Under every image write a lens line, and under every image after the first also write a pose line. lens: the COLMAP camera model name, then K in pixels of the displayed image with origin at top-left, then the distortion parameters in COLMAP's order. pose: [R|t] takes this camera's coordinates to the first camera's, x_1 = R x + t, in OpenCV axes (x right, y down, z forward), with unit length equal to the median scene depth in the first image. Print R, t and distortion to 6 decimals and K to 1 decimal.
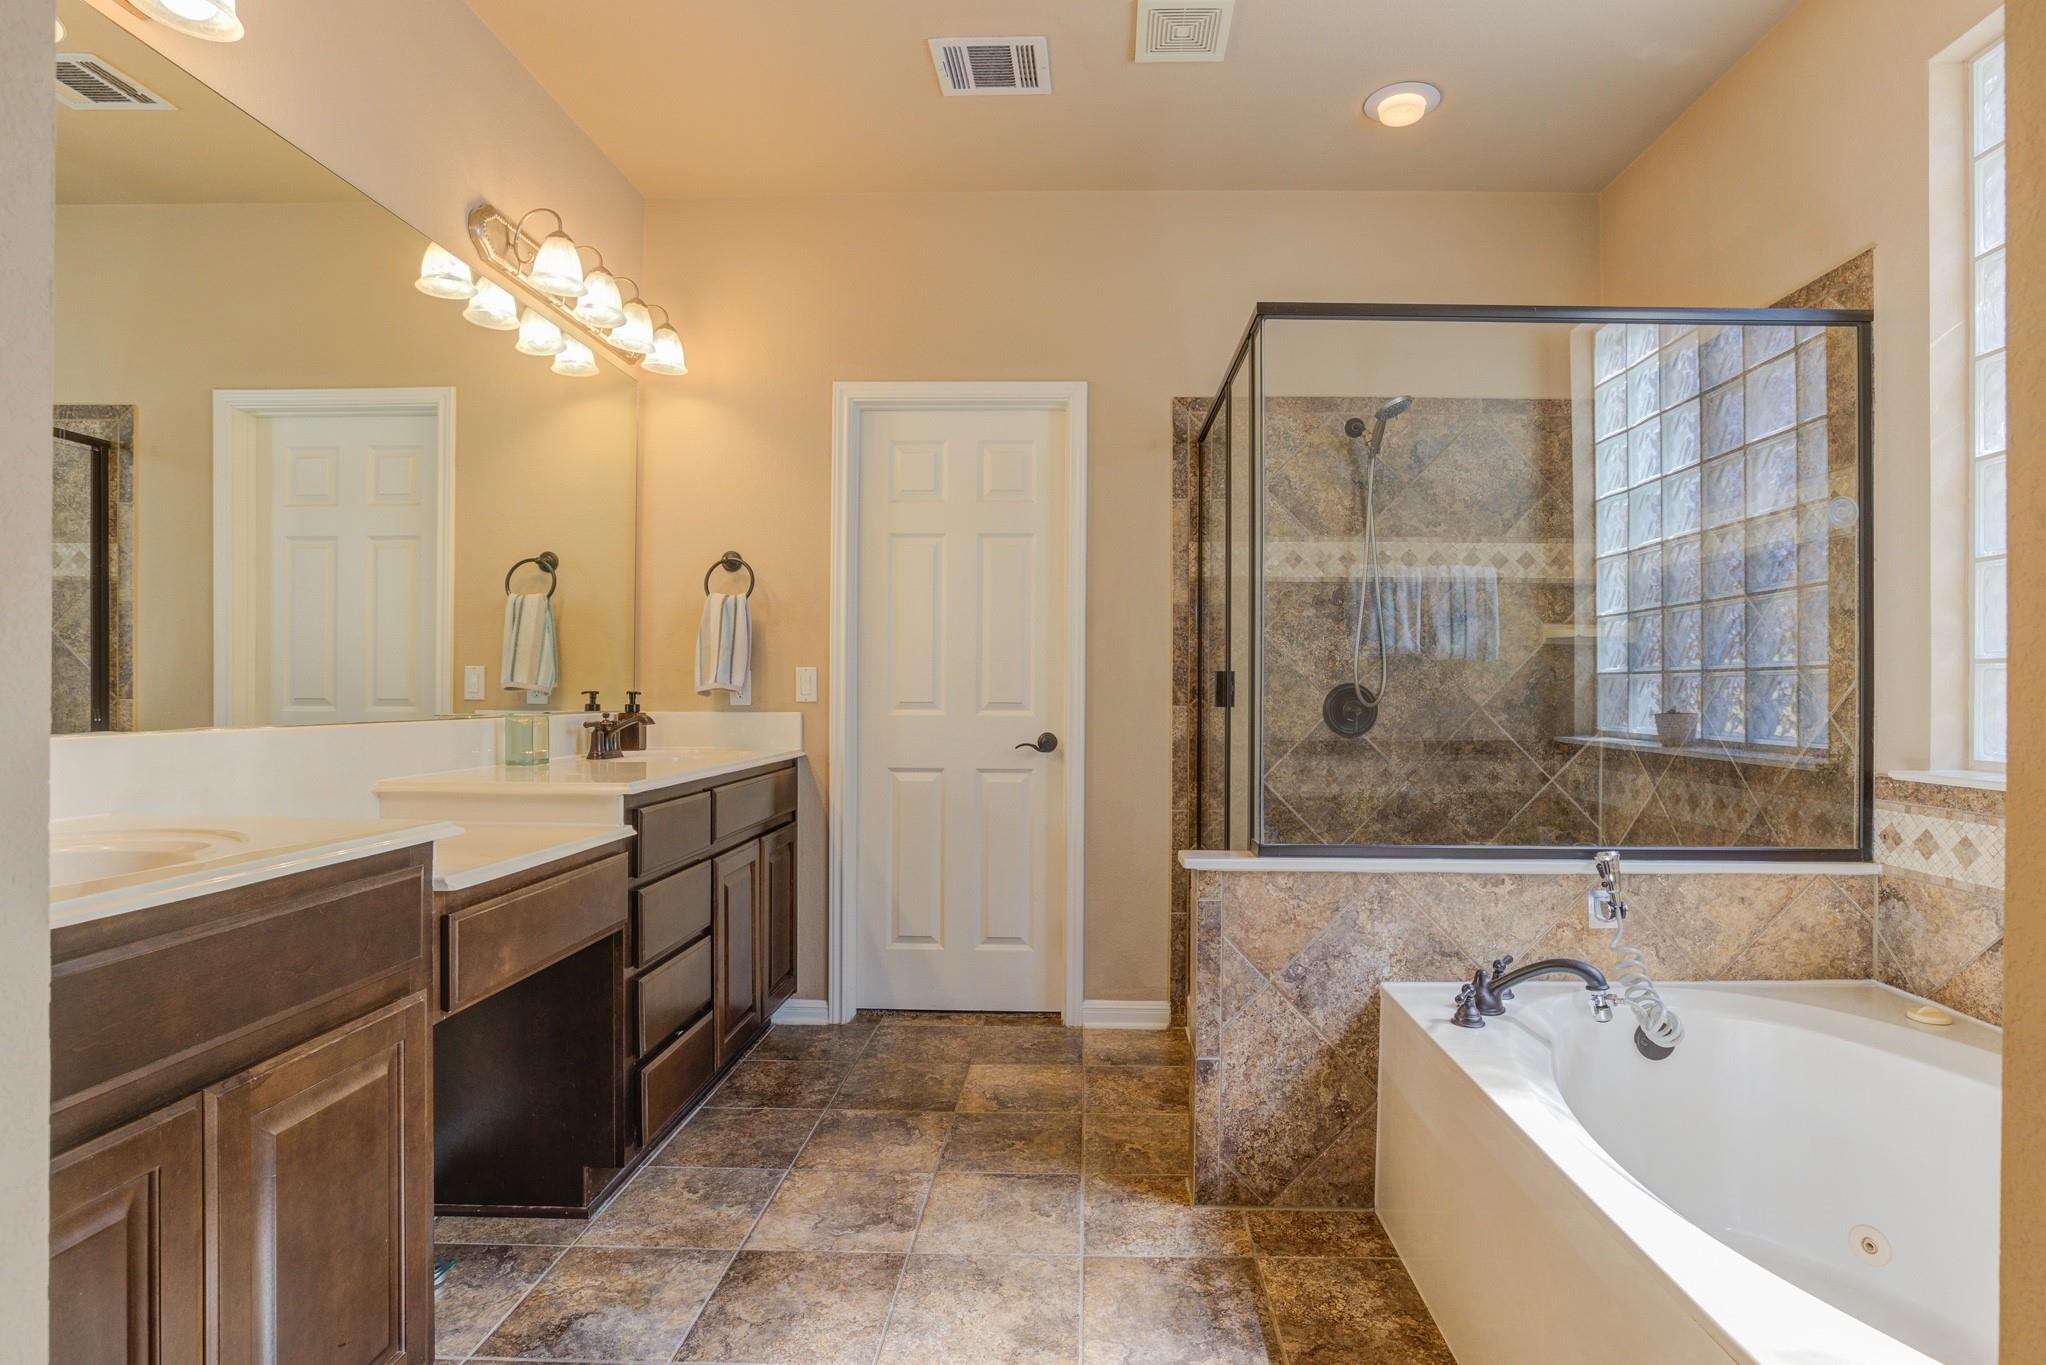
lens RADIAL K [[978.4, 0, 1019.8], [0, 978.4, 689.2], [0, 0, 1]] dist [-0.047765, 0.018327]
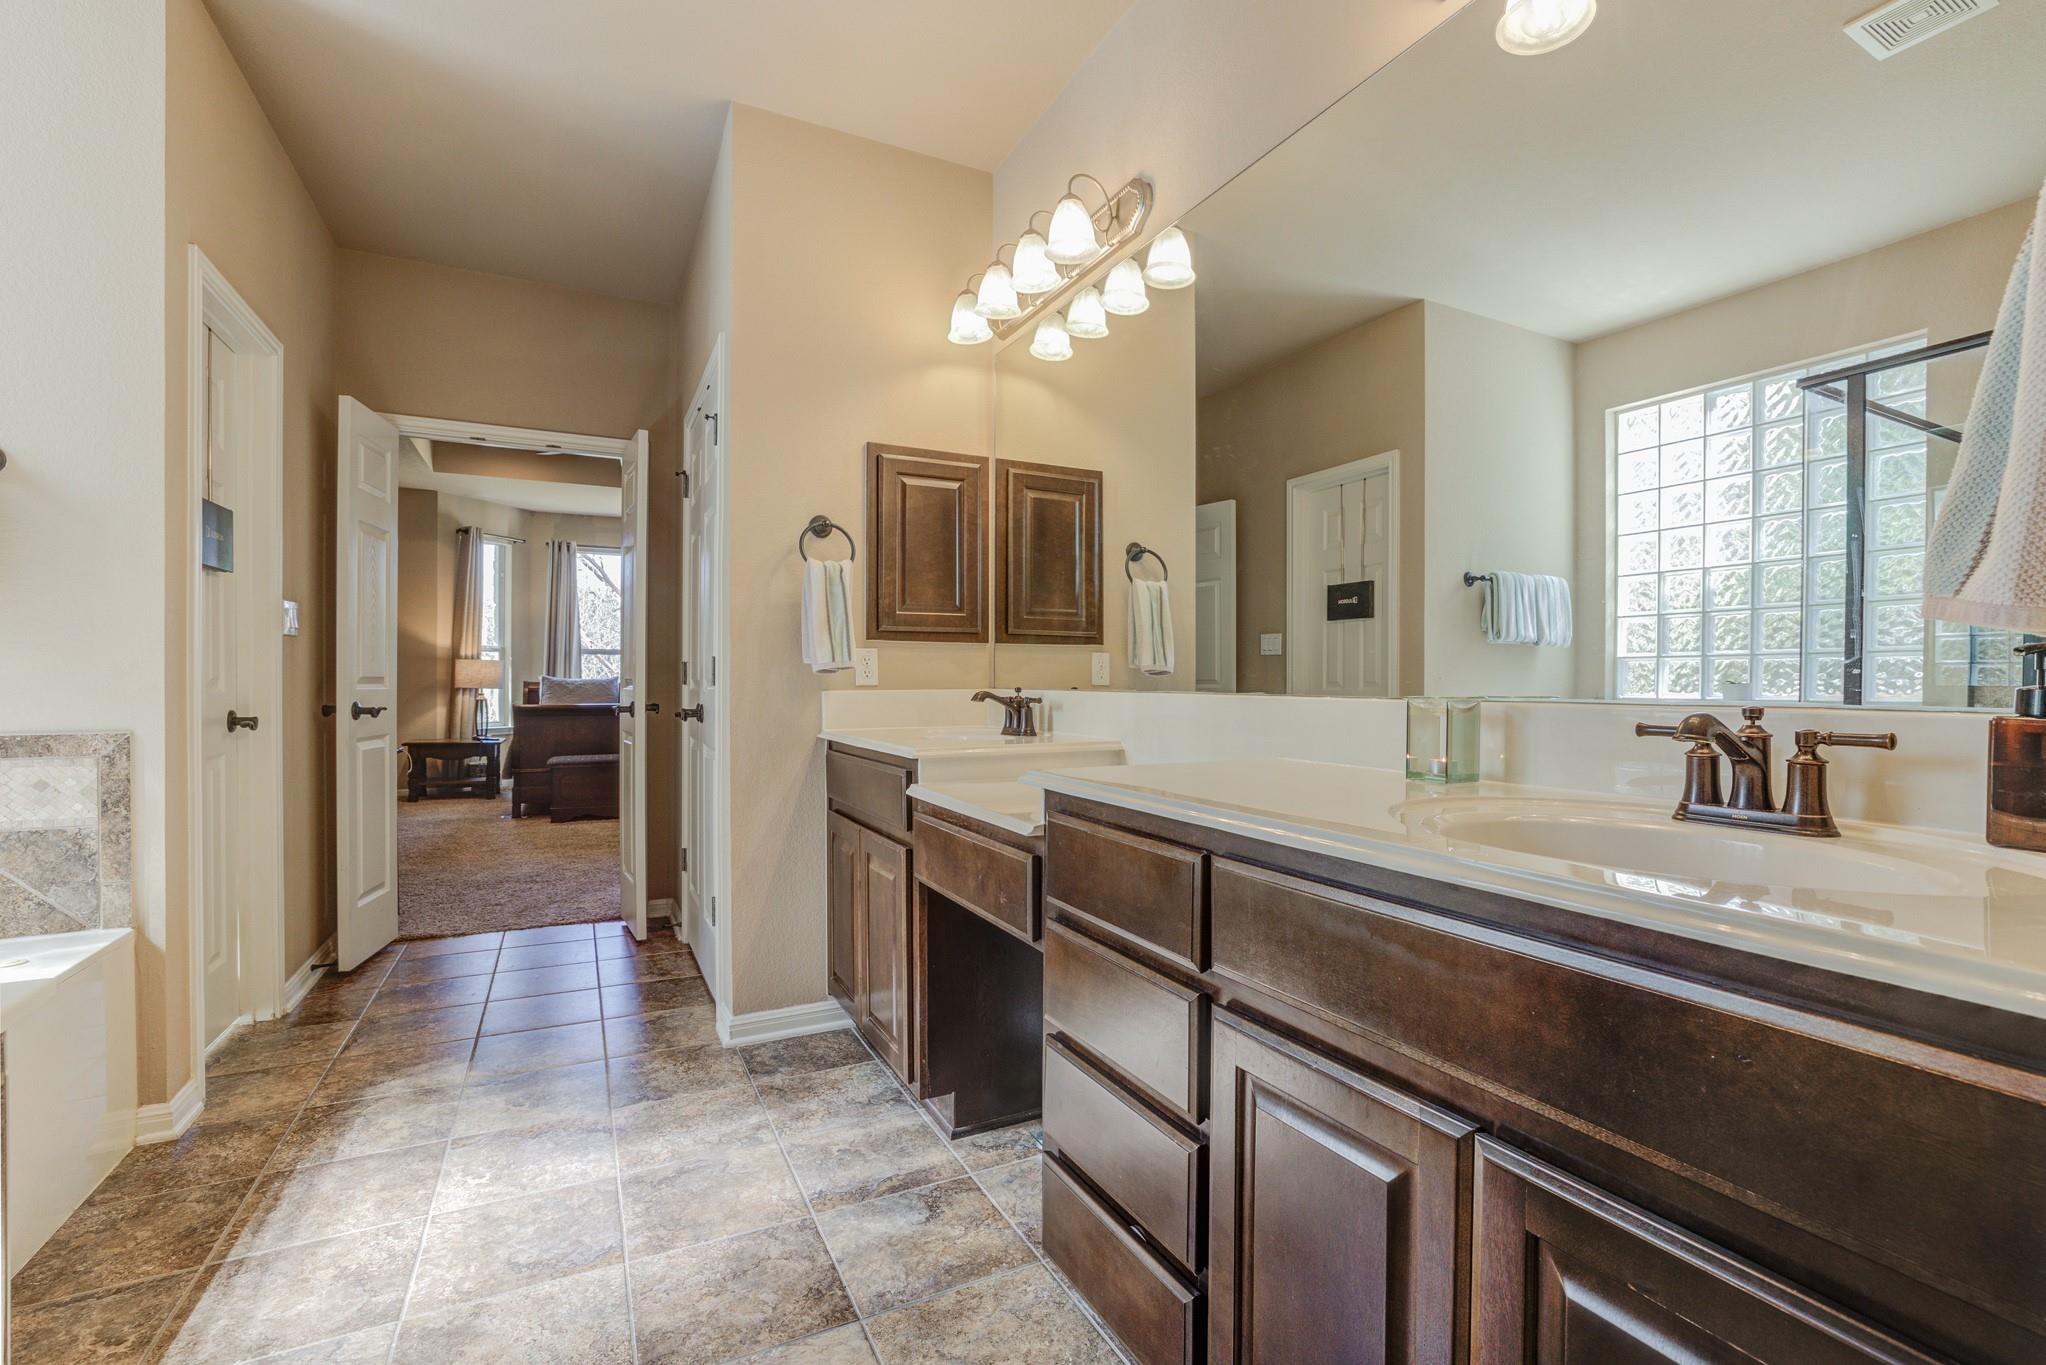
lens RADIAL K [[870.4, 0, 1014.2], [0, 870.4, 686.8], [0, 0, 1]] dist [-0.041135, 0.016458]
pose [[-0.862509, -0.005505, -0.506011, -0.023174], [-0.006293, 0.999980, -0.000153, 0.023700], [0.506002, 0.003052, -0.862527, 1.475169]]
